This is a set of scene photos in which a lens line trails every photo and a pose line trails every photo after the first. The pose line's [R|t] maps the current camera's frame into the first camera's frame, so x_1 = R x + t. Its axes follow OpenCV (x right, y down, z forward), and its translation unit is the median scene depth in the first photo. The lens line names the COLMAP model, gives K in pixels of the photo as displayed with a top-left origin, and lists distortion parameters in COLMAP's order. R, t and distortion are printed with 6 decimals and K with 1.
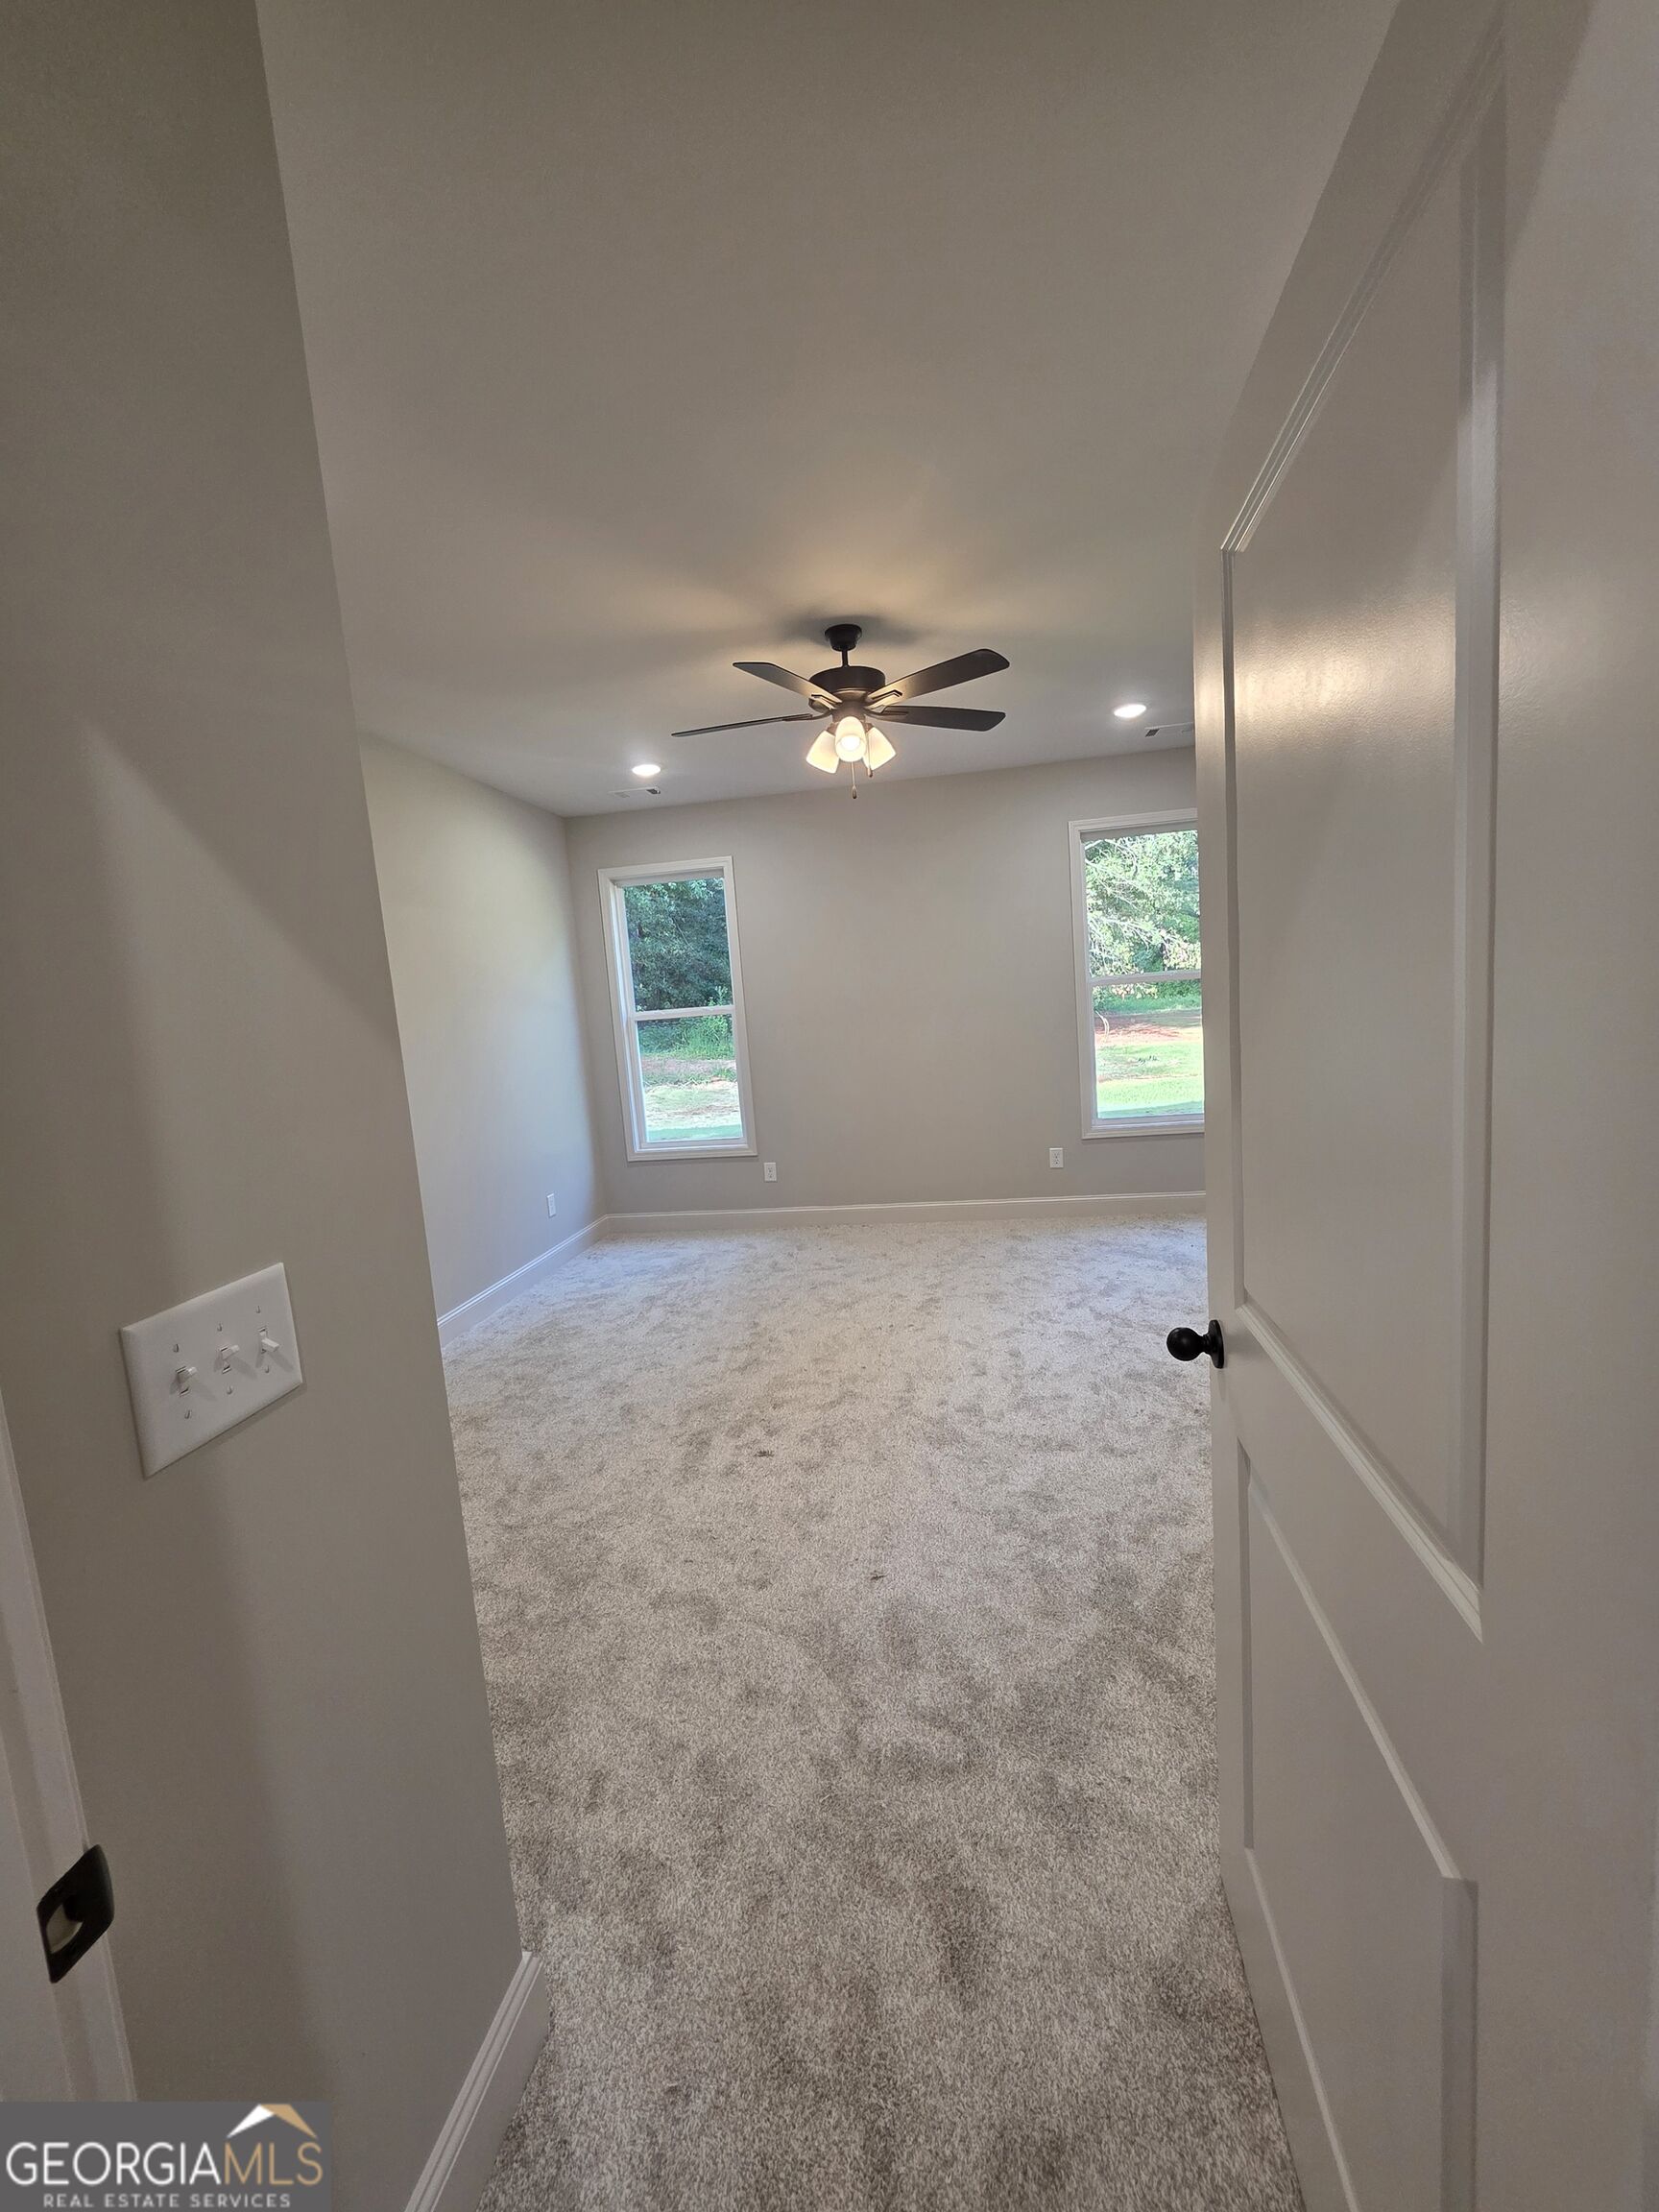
lens RADIAL K [[886.3, 0, 826.3], [0, 886.3, 1111.1], [0, 0, 1]] dist [-0.000988, 0.000006]
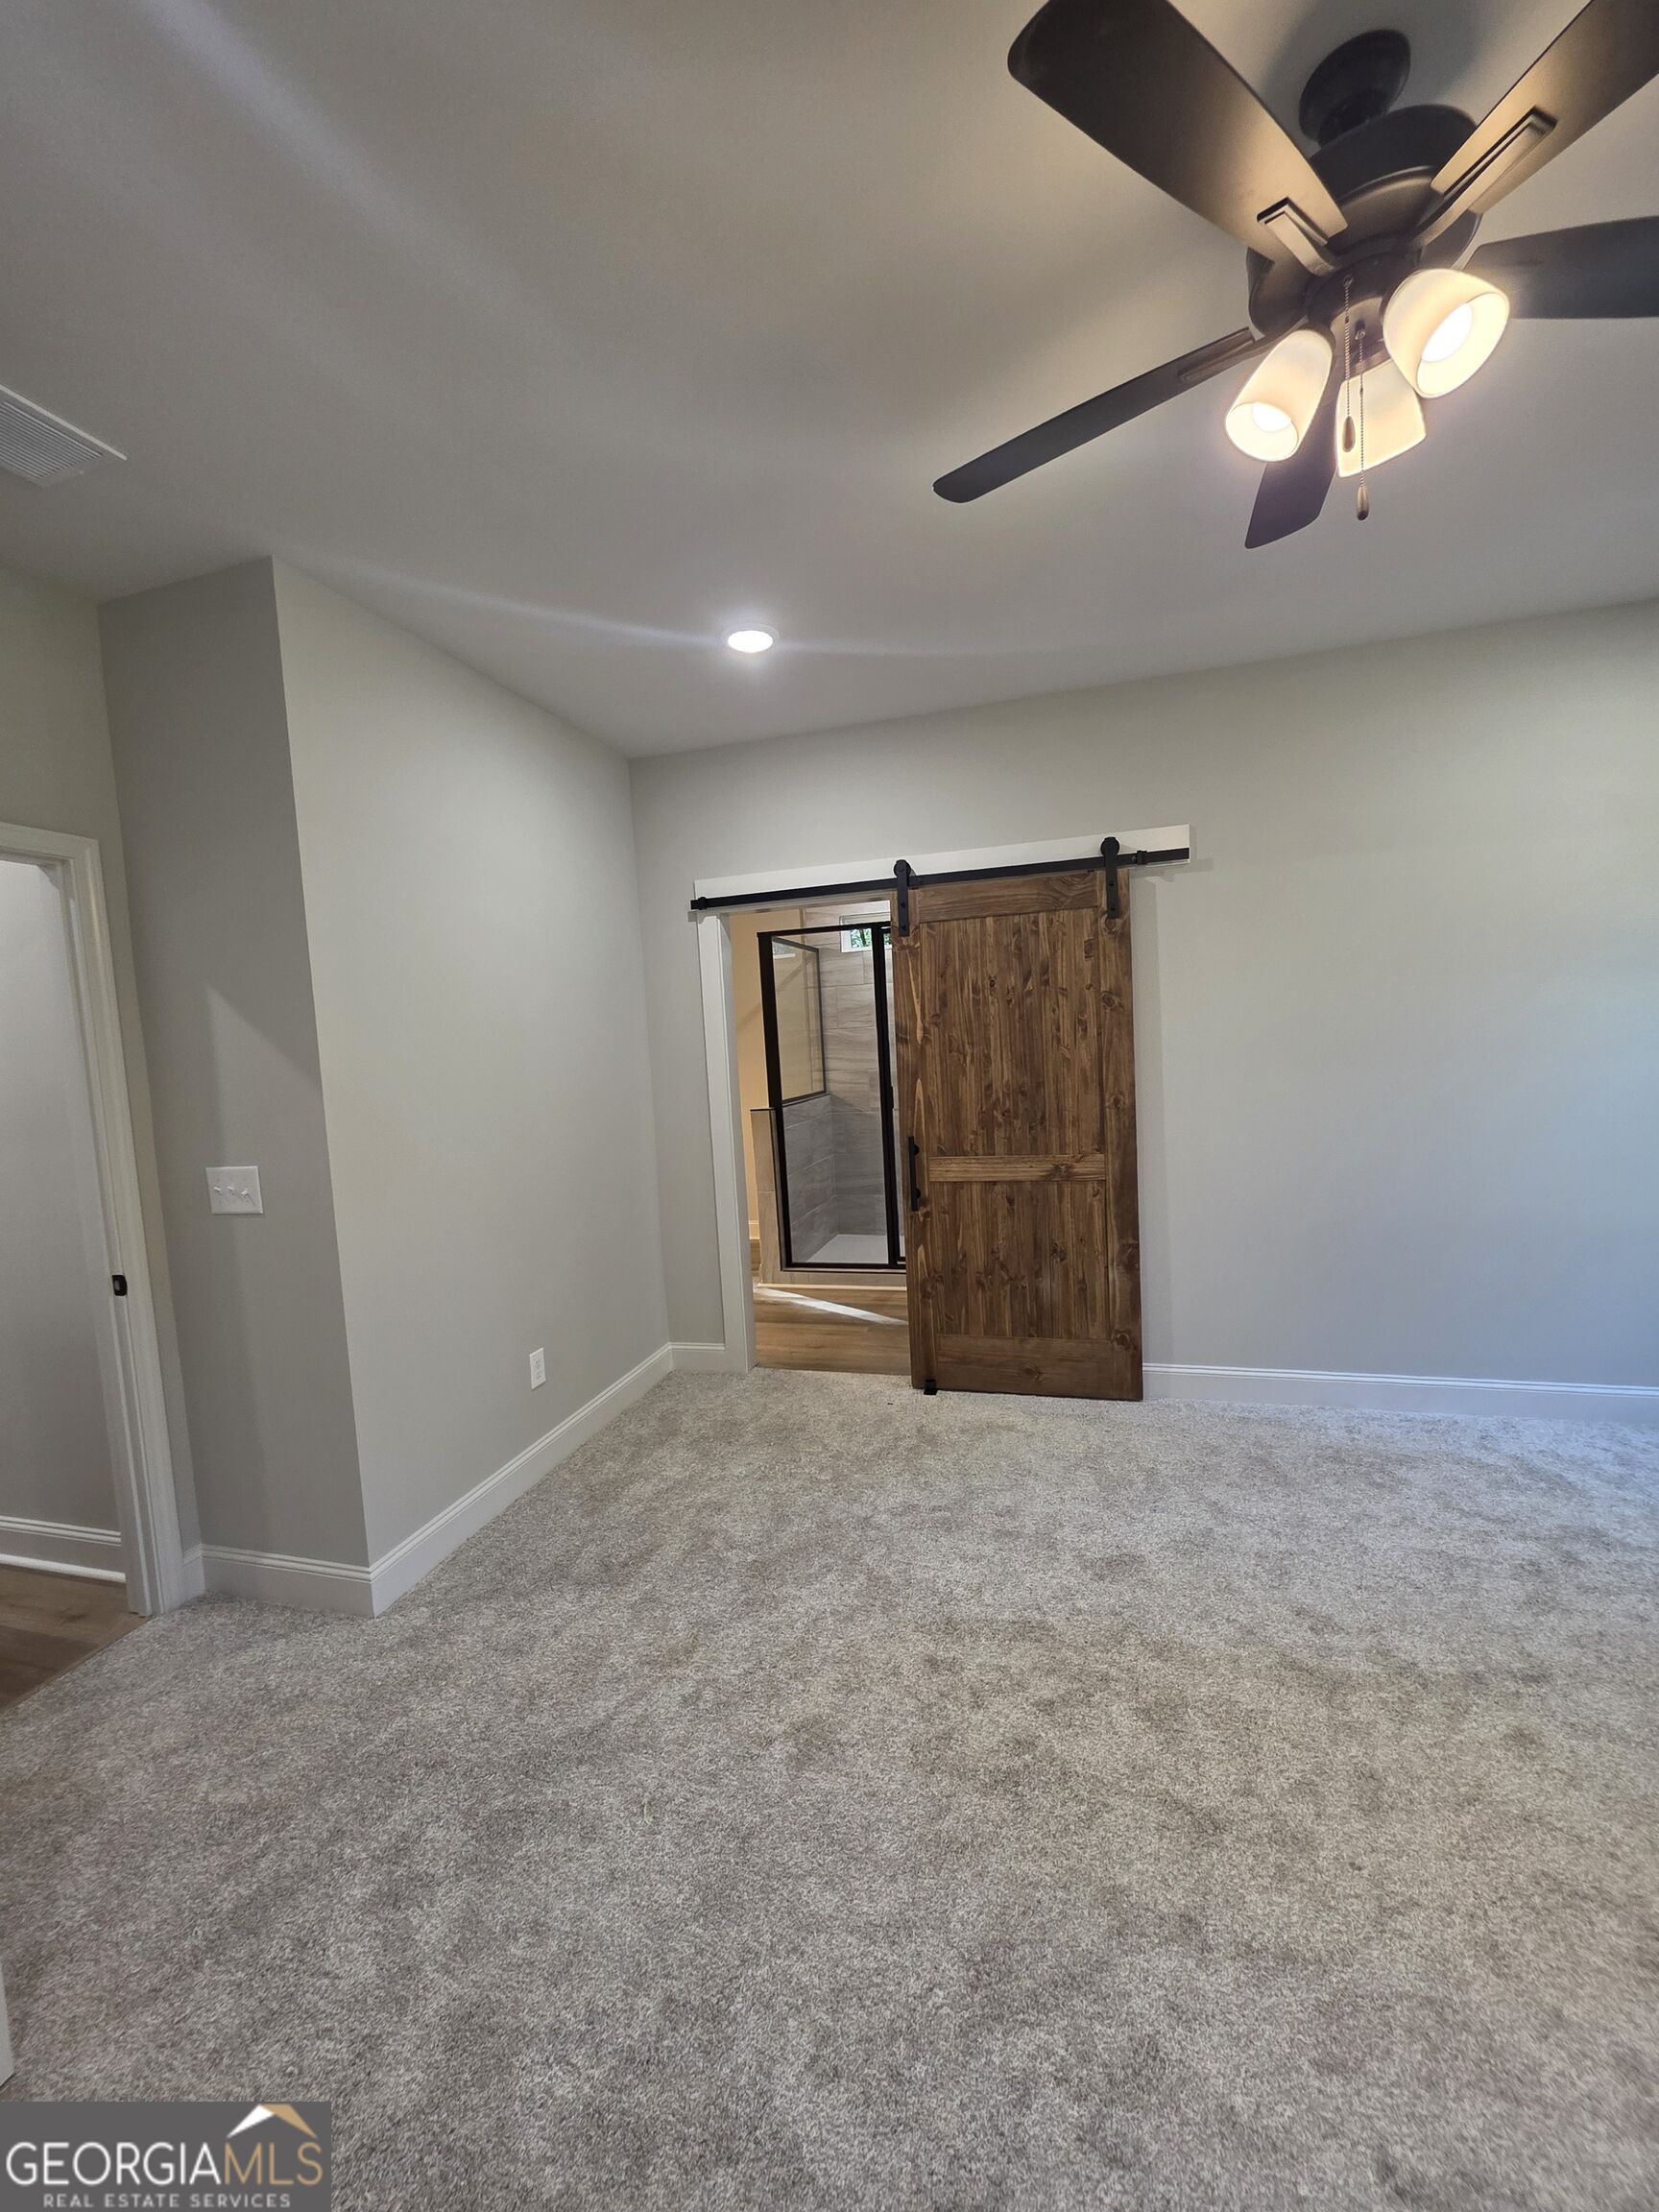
lens RADIAL K [[886.3, 0, 824.6], [0, 886.3, 1094.2], [0, 0, 1]] dist [-0.000988, 0.000006]
pose [[-0.126036, 0.143418, -0.981604, 0.433807], [-0.053973, 0.987038, 0.151142, -0.132940], [0.990556, 0.072029, -0.116661, 0.736725]]
